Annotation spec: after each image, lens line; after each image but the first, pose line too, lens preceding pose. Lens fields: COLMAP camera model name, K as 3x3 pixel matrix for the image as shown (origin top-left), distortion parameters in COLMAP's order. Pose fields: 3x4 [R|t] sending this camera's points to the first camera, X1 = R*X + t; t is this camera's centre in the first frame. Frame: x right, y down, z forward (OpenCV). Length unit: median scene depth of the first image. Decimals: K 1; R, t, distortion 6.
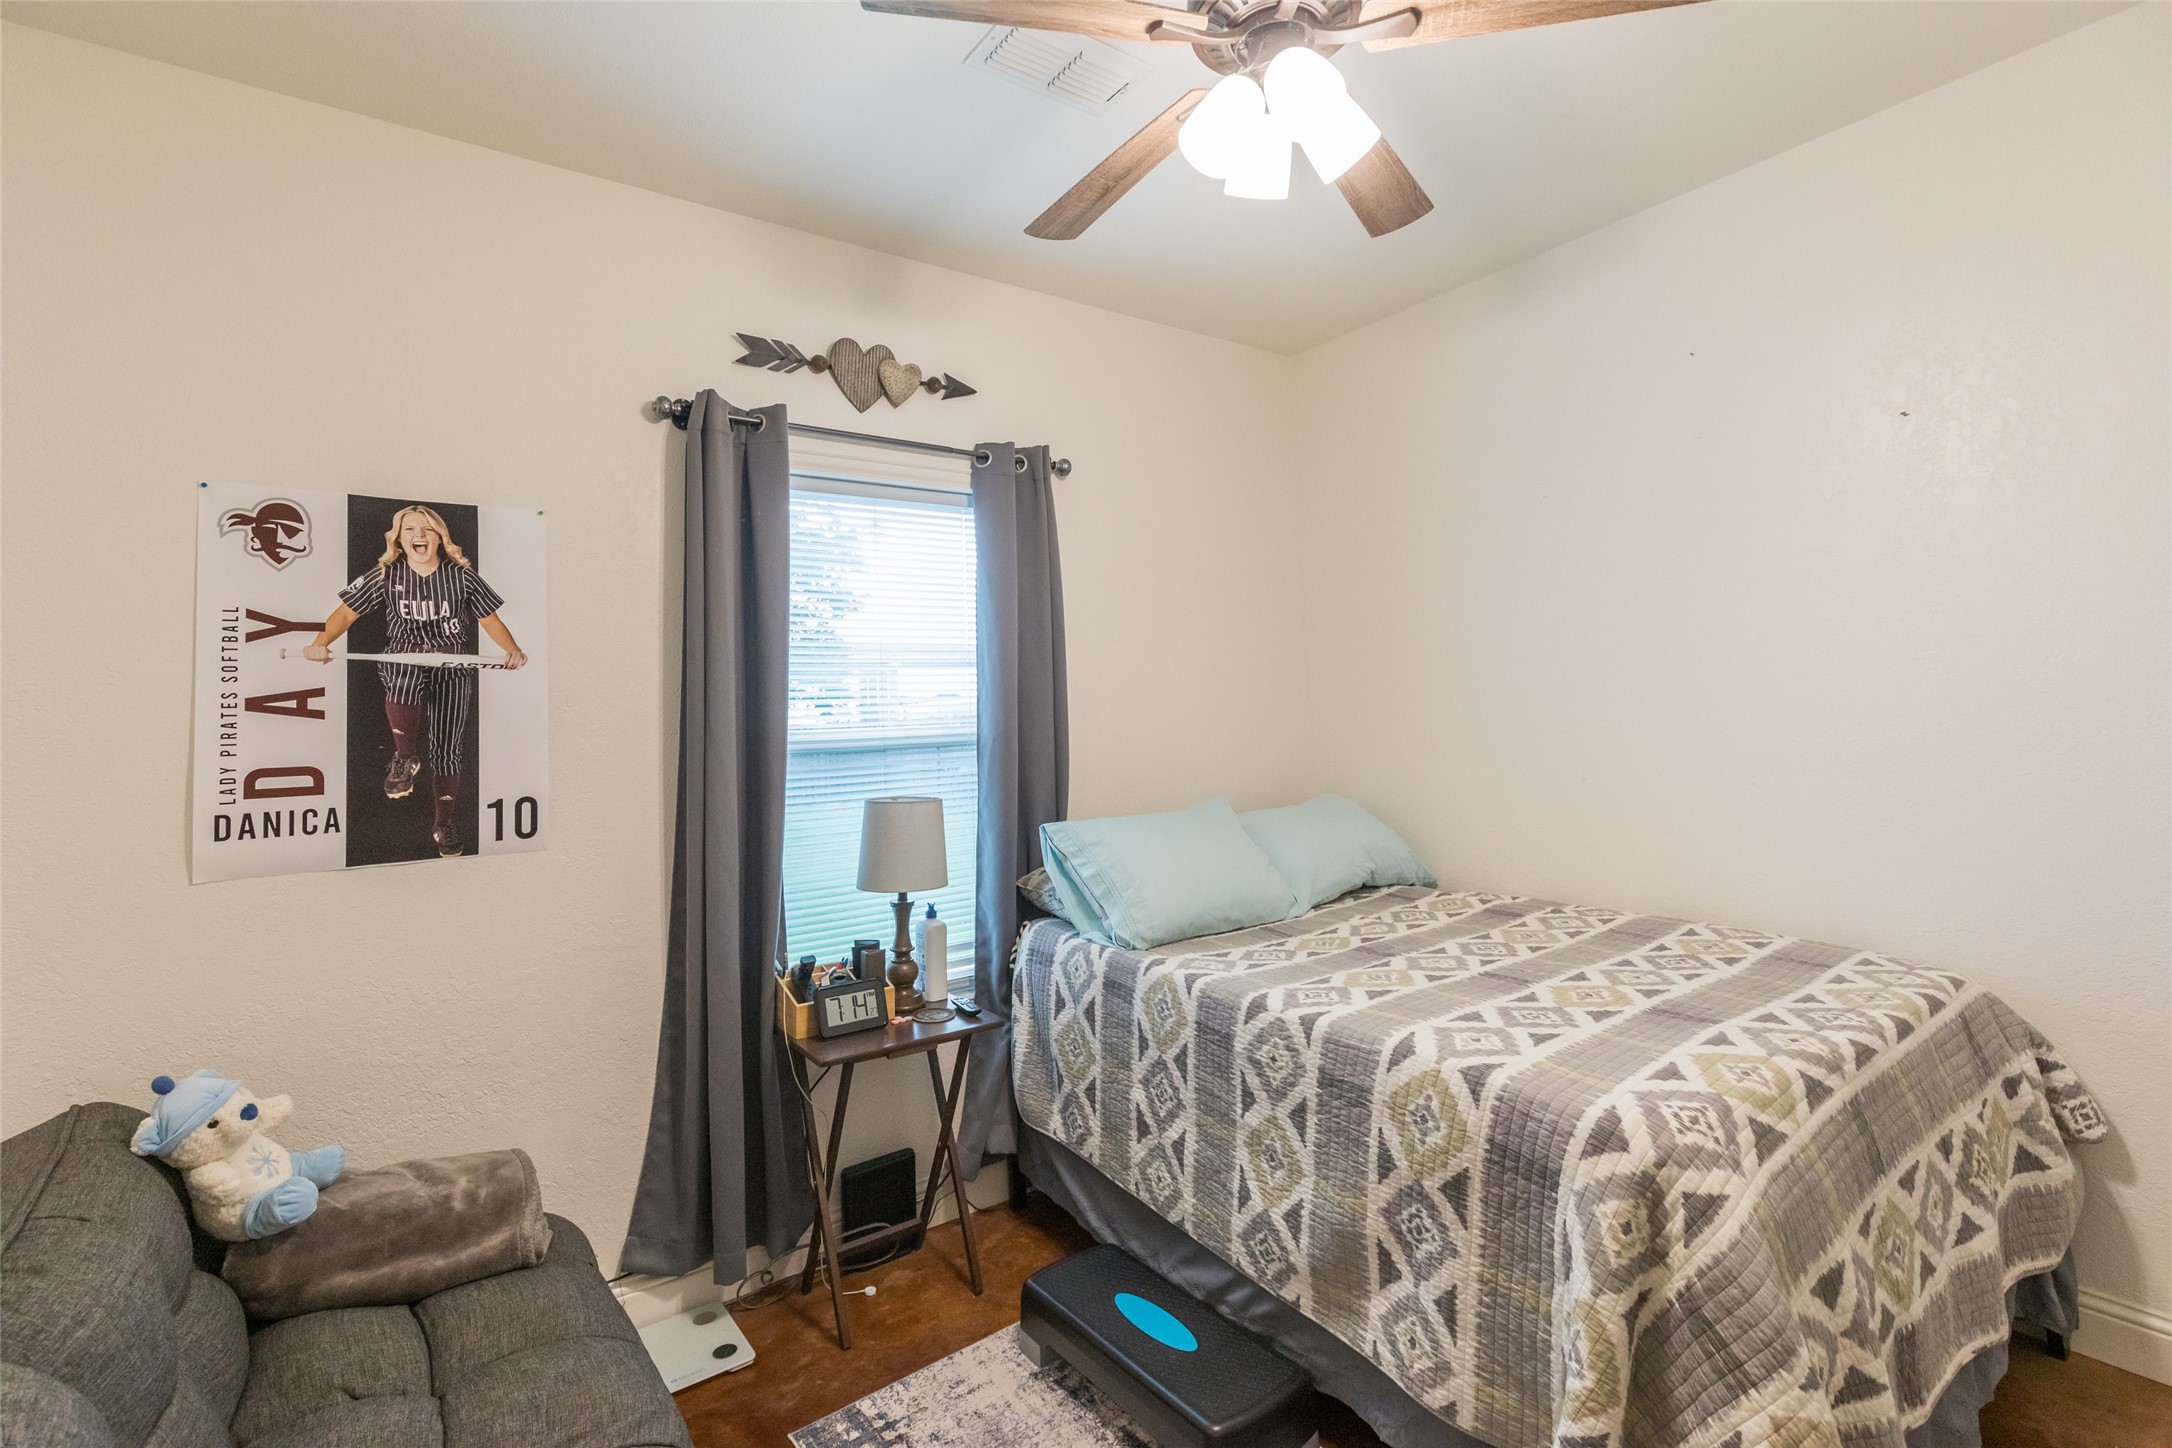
lens RADIAL K [[995.1, 0, 1083.6], [0, 995.1, 670.3], [0, 0, 1]] dist [0.010282, -0.000152]
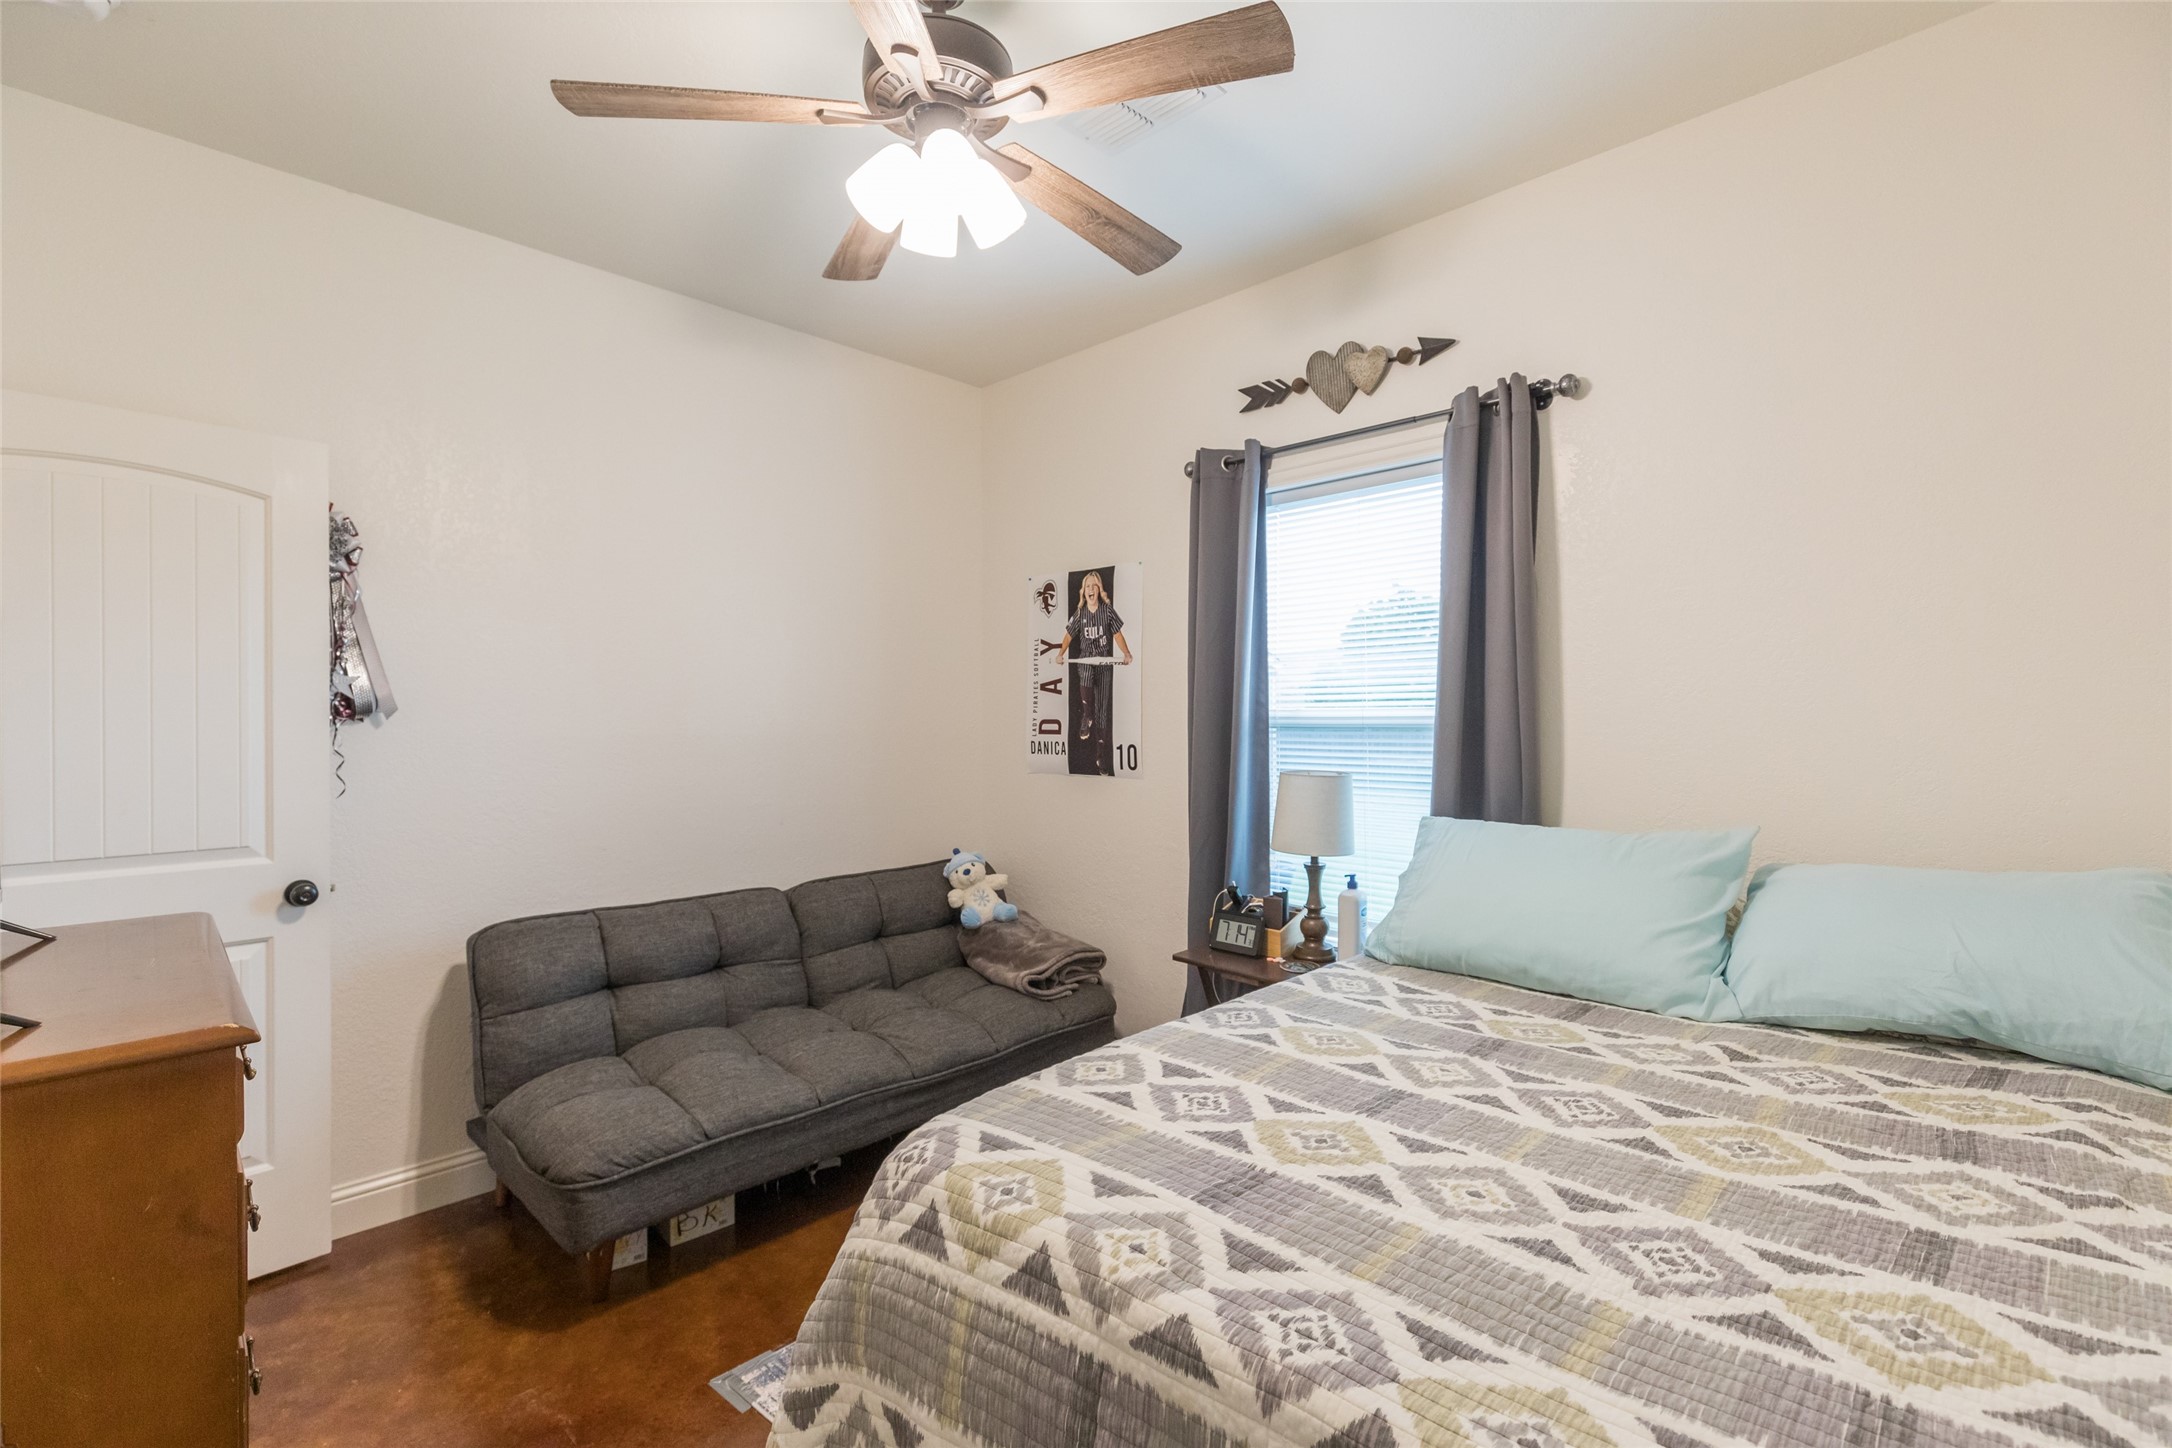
lens RADIAL K [[964.7, 0, 1088.4], [0, 964.7, 733.2], [0, 0, 1]] dist [0.002173, -0.000267]
pose [[0.176345, 0.049687, -0.983073, 0.985637], [0.041271, 0.997474, 0.057818, 0.017066], [0.983463, -0.050768, 0.173849, 0.689407]]
